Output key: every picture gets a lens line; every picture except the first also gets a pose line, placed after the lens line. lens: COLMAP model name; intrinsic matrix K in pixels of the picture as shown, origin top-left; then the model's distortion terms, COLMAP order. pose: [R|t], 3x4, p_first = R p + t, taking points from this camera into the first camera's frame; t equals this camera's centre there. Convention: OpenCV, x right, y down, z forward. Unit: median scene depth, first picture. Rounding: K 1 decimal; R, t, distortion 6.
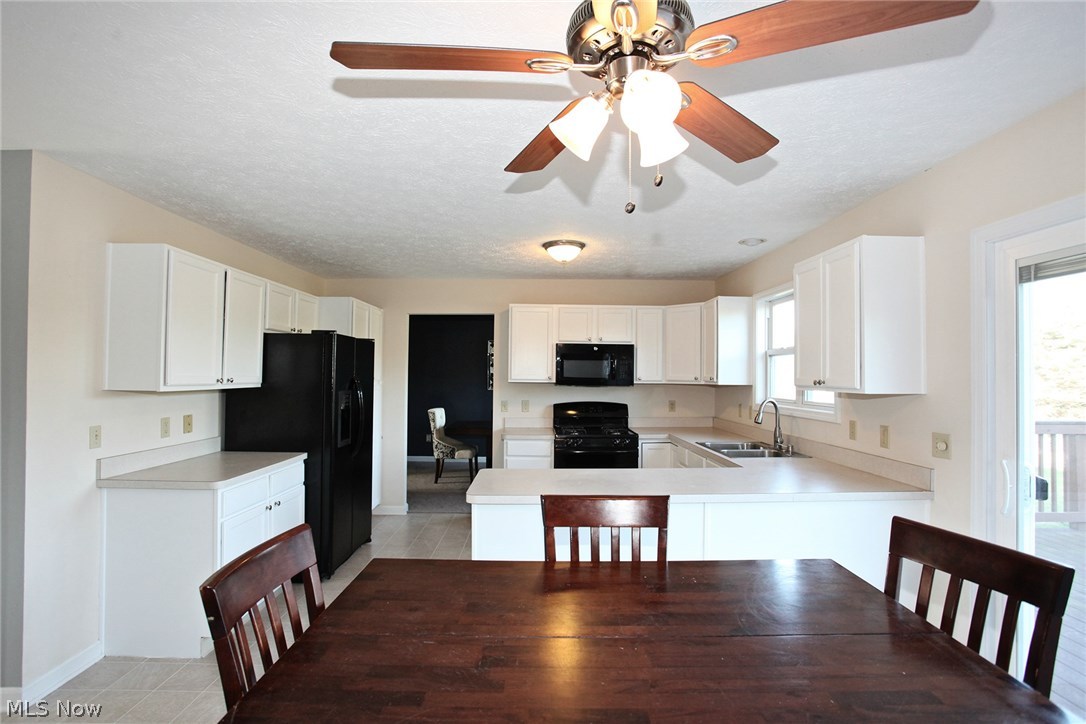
lens RADIAL K [[533.9, 0, 547.9], [0, 533.9, 367.7], [0, 0, 1]] dist [-0.038912, 0.011140]
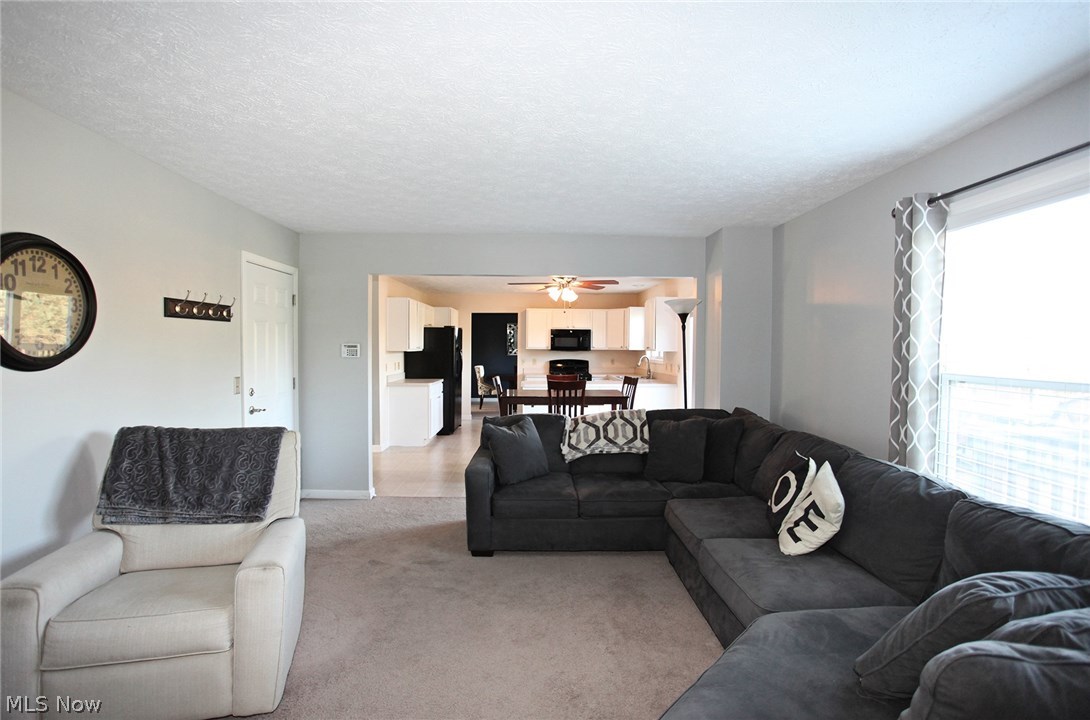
lens RADIAL K [[535.9, 0, 544.1], [0, 535.9, 356.3], [0, 0, 1]] dist [-0.038912, 0.011140]
pose [[0.999997, -0.001919, 0.001703, -0.012884], [0.001862, 0.999460, 0.032796, -0.010702], [-0.001765, -0.032793, 0.999461, -0.990372]]
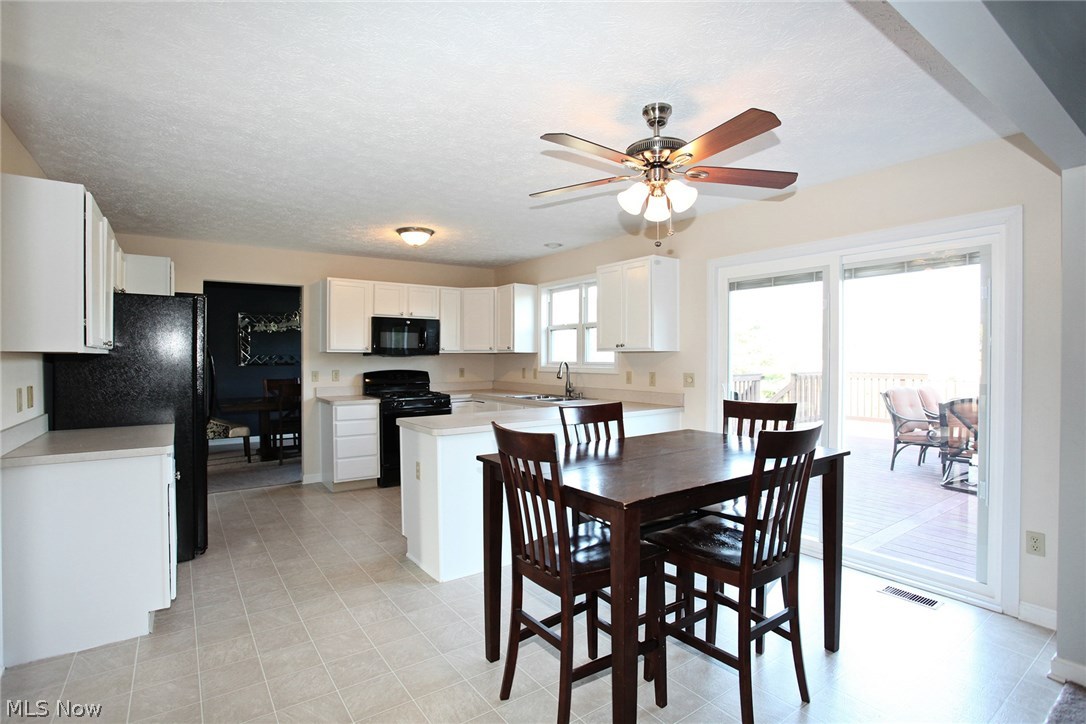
lens RADIAL K [[533.9, 0, 544.7], [0, 533.9, 360.3], [0, 0, 1]] dist [-0.038912, 0.011140]
pose [[0.826949, -0.011598, 0.562158, -0.316812], [-0.000274, 0.999779, 0.021030, 0.021965], [-0.562277, -0.017544, 0.826763, -0.098181]]
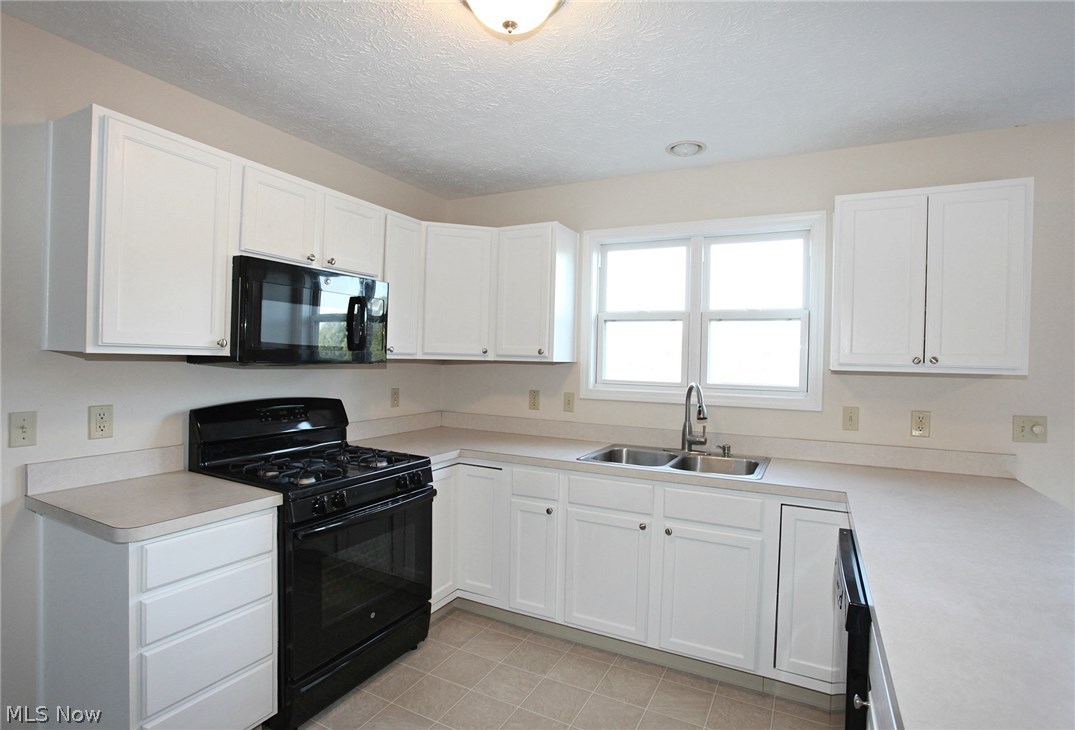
lens RADIAL K [[539.2, 0, 553.4], [0, 539.2, 366.7], [0, 0, 1]] dist [-0.026907, 0.002624]
pose [[0.475672, -0.009164, 0.879575, -0.225657], [-0.030505, 0.999172, 0.026907, 0.019147], [-0.879094, -0.039630, 0.474999, 0.637005]]
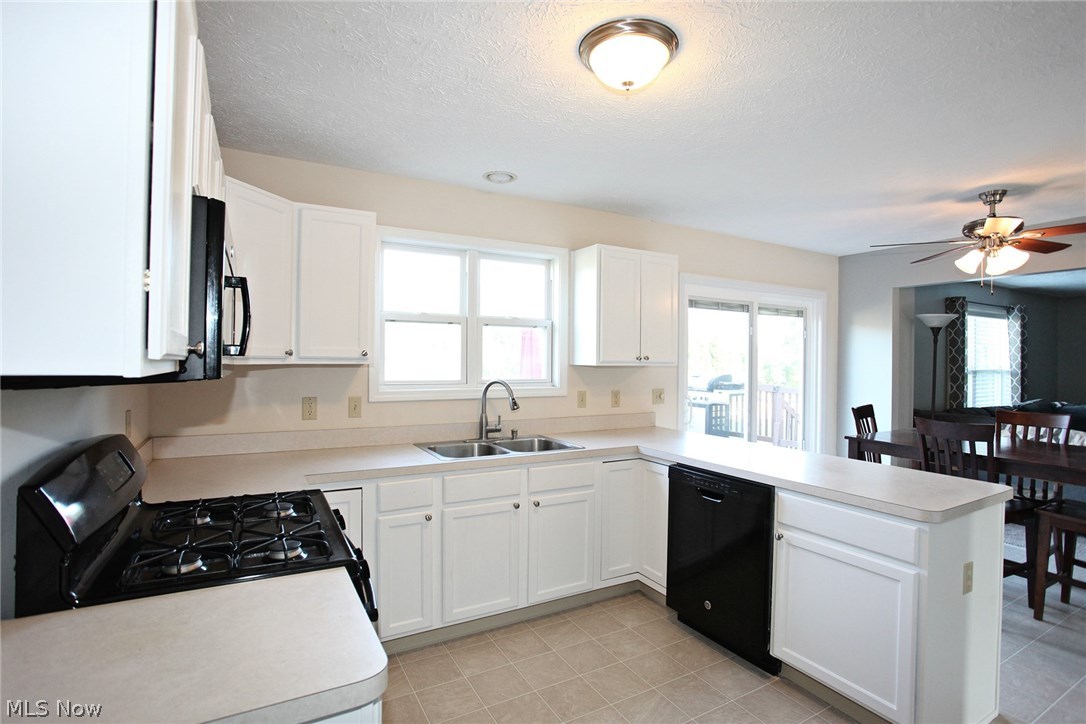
lens RADIAL K [[533.9, 0, 527.0], [0, 533.9, 360.6], [0, 0, 1]] dist [-0.038912, 0.011140]
pose [[-0.456519, -0.012545, 0.889625, -0.256051], [-0.024285, 0.999704, 0.001634, 0.021607], [-0.889382, -0.020859, -0.456688, 1.027748]]
